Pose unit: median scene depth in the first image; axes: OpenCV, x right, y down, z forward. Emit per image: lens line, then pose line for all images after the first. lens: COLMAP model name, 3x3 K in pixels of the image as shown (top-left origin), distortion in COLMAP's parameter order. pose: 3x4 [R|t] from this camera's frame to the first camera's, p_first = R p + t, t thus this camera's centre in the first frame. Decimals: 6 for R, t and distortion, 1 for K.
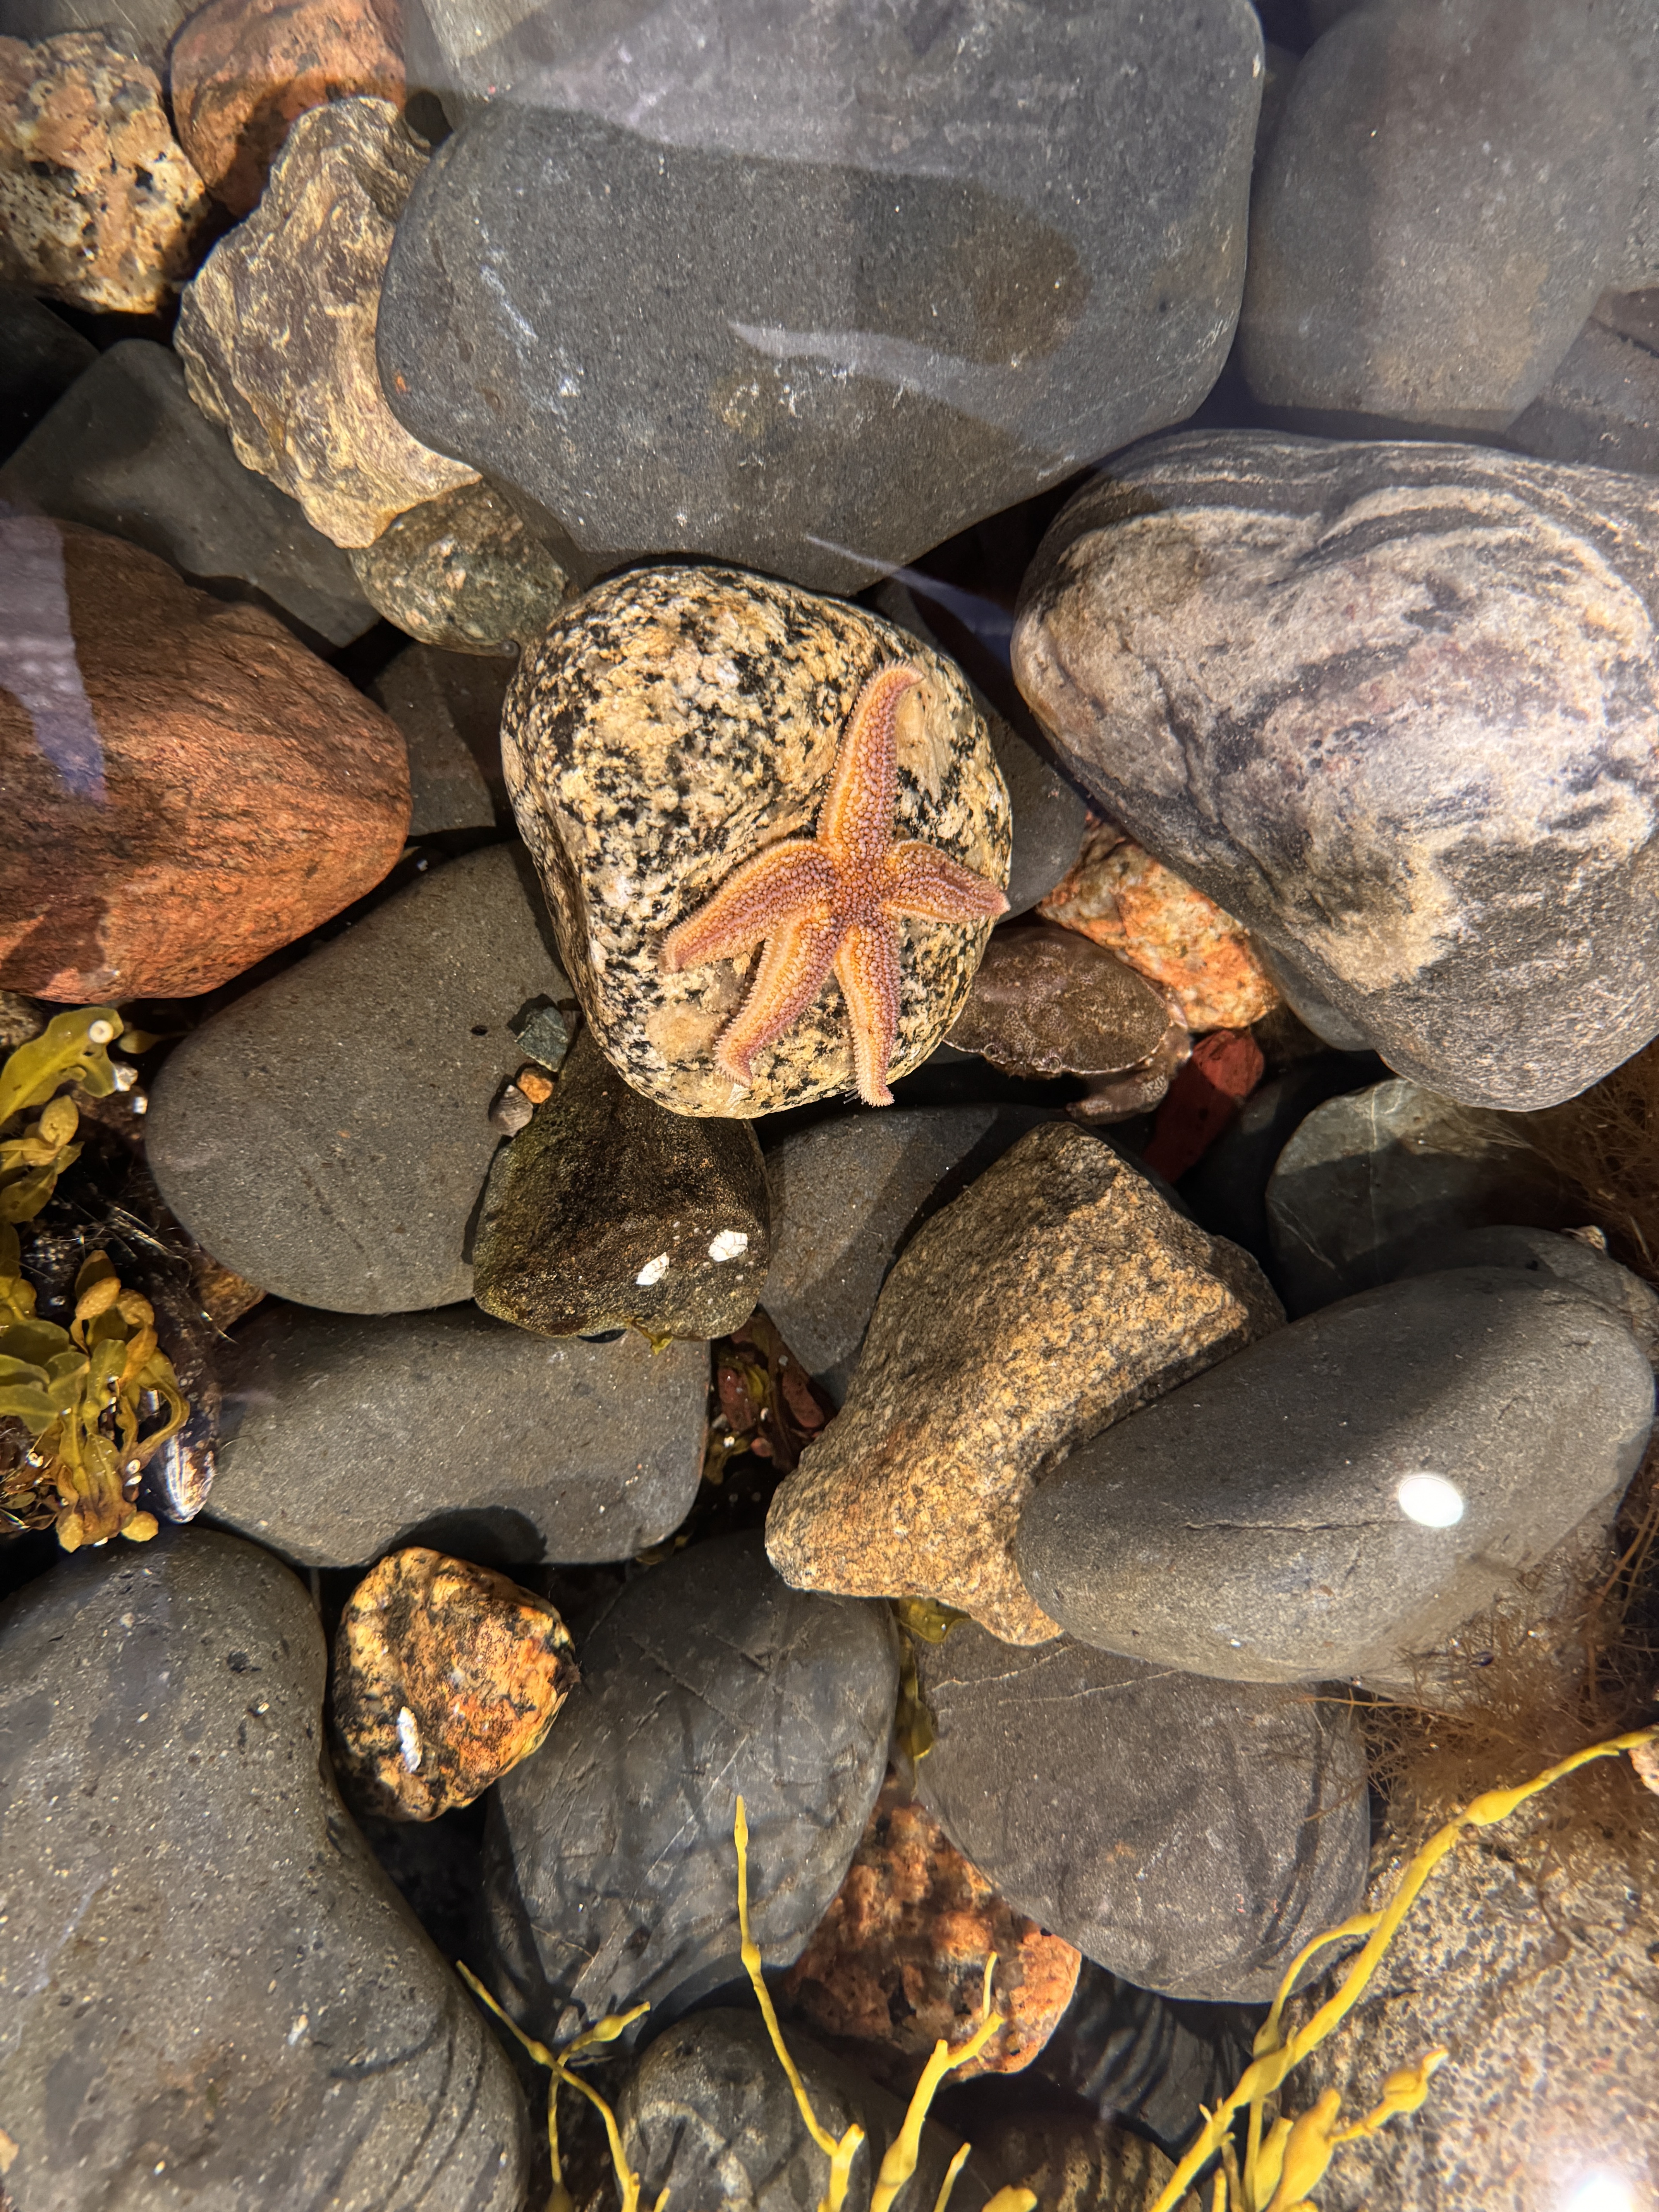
lens RADIAL K [[1541.1, 0, 829.1], [0, 1541.1, 1109.0], [0, 0, 1]] dist [0.011886, -0.004594]
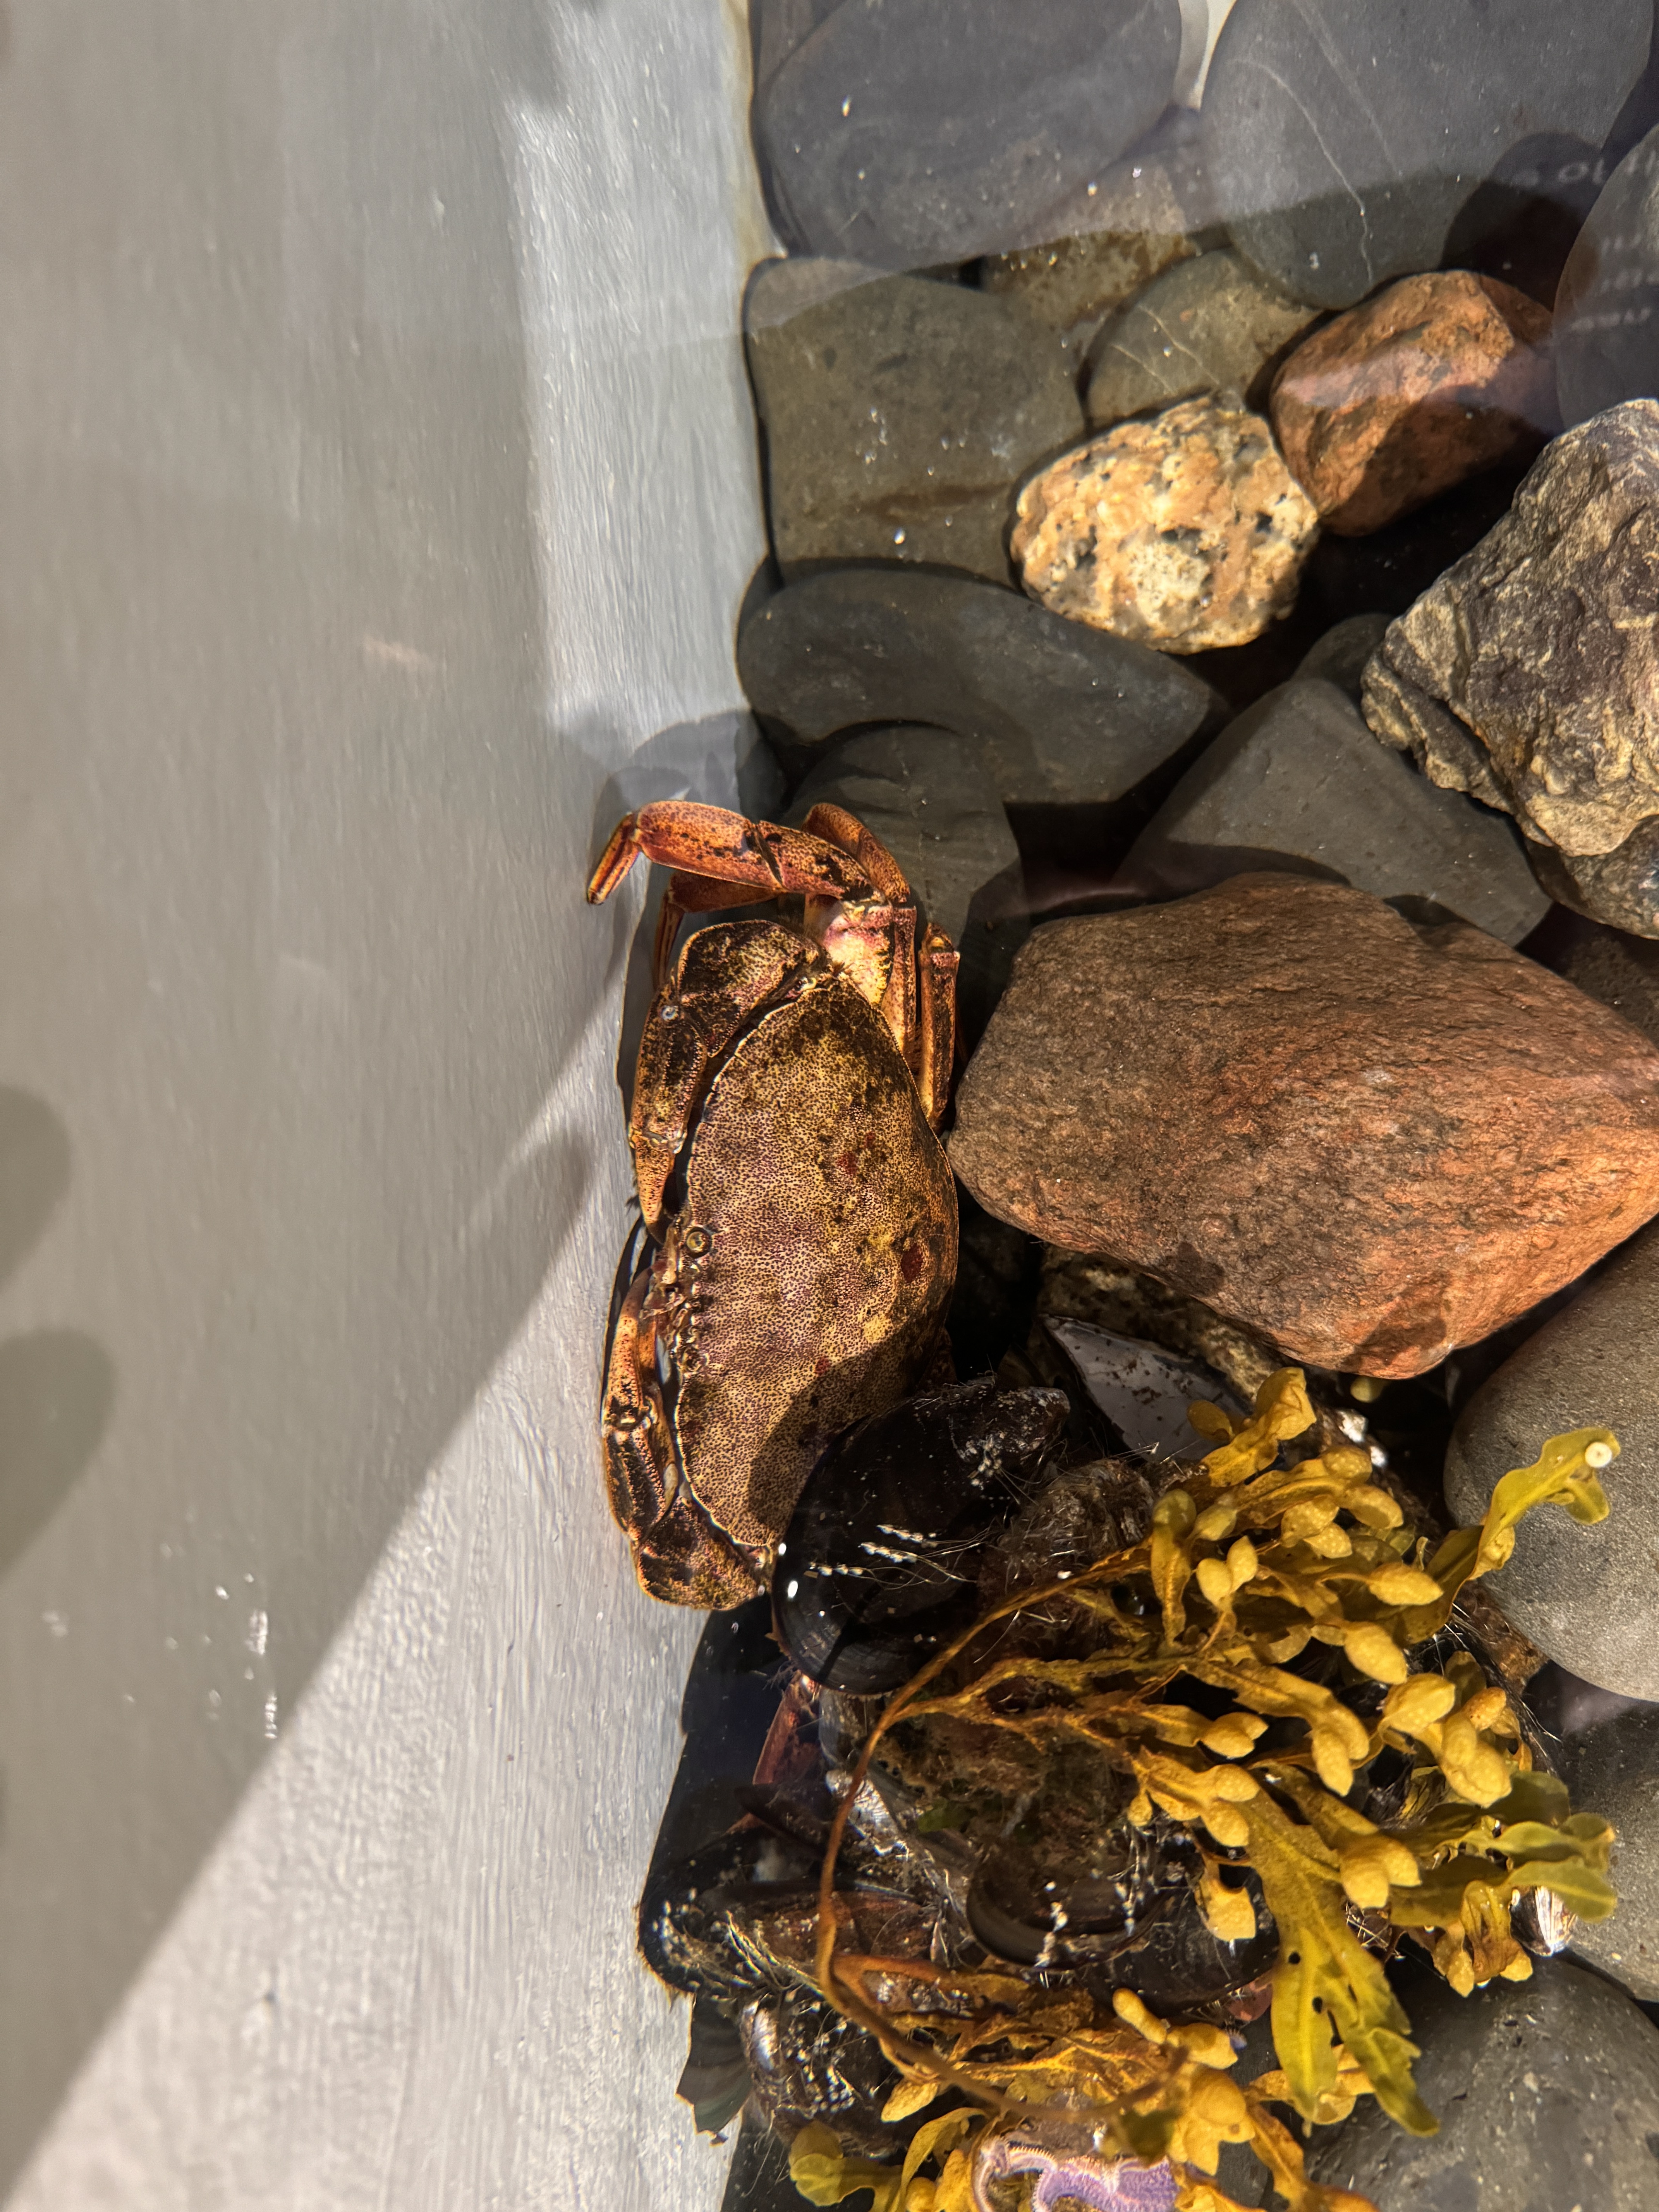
lens RADIAL K [[1541.1, 0, 828.0], [0, 1541.1, 1105.1], [0, 0, 1]] dist [0.011886, -0.004594]
pose [[0.931397, -0.082344, -0.354569, -0.447012], [0.046236, 0.992950, -0.109146, -0.141708], [0.361057, 0.085265, 0.928638, -0.019853]]
